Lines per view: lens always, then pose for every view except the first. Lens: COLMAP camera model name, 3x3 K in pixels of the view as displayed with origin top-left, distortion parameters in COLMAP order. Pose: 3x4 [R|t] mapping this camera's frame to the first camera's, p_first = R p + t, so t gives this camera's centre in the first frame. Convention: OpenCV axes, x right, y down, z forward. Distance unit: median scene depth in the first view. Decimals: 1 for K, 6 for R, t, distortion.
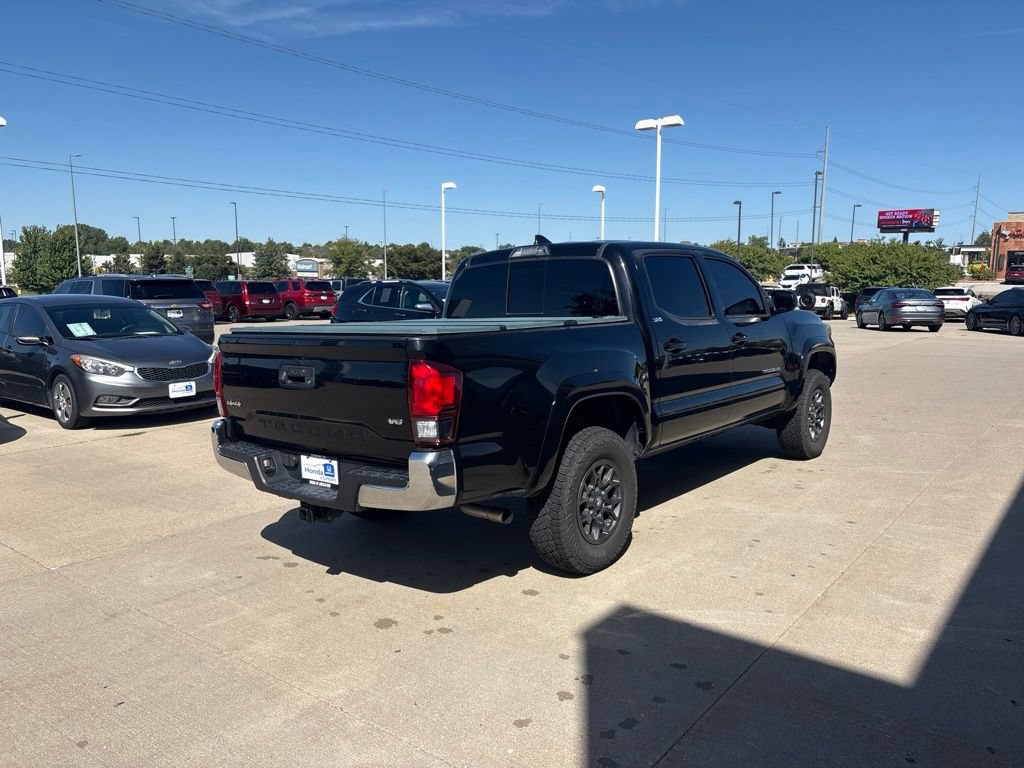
lens RADIAL K [[759.4, 0, 512.0], [0, 759.4, 384.0], [0, 0, 1]] dist [0.038811, -0.053321]
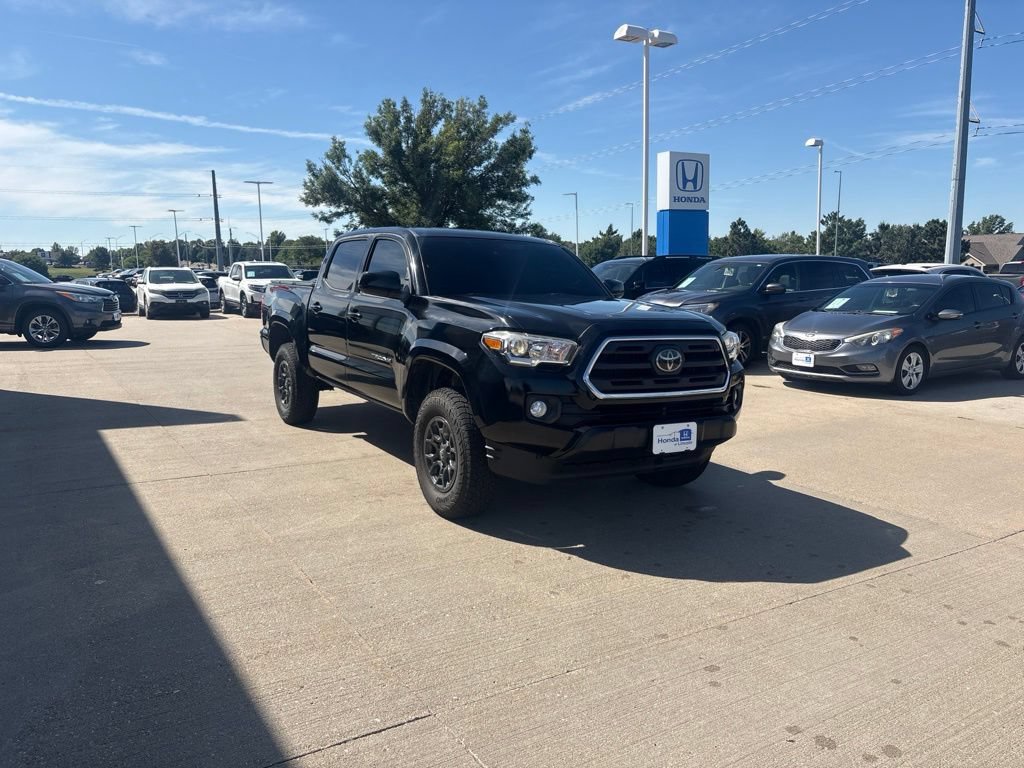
lens RADIAL K [[768.4, 0, 515.6], [0, 768.4, 383.1], [0, 0, 1]] dist [0.042096, -0.048797]
pose [[-0.316995, 0.142648, -0.937638, 1.315670], [-0.125351, 0.973650, 0.190505, -0.209468], [0.940107, 0.177923, -0.290761, 1.620999]]
